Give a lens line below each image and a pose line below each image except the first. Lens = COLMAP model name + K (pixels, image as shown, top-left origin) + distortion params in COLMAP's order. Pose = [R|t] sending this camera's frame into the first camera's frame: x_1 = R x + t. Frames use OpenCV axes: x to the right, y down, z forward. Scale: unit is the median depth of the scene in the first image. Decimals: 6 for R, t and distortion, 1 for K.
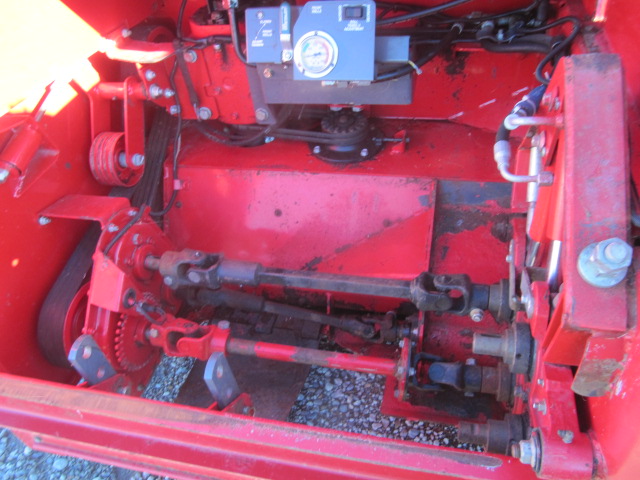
lens RADIAL K [[527.6, 0, 321.5], [0, 527.6, 242.1], [0, 0, 1]] dist [-0.051317, 0.018021]
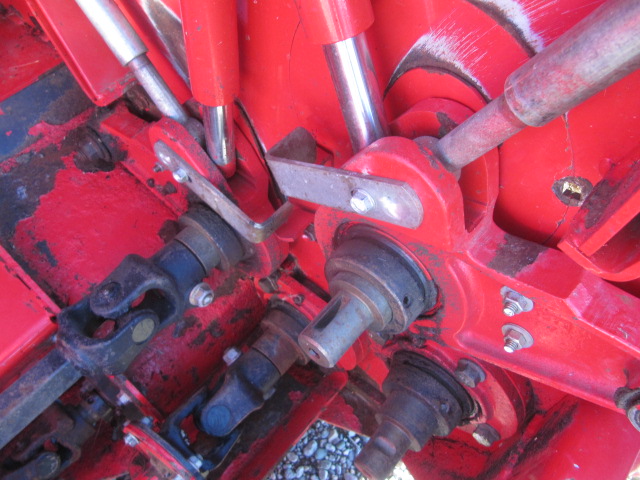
lens RADIAL K [[527.6, 0, 318.3], [0, 527.6, 239.2], [0, 0, 1]] dist [-0.051317, 0.018021]
pose [[0.452339, -0.666230, 0.592897, 0.074328], [0.569377, 0.727413, 0.382988, -0.042004], [-0.686439, 0.164342, 0.708374, 0.554194]]
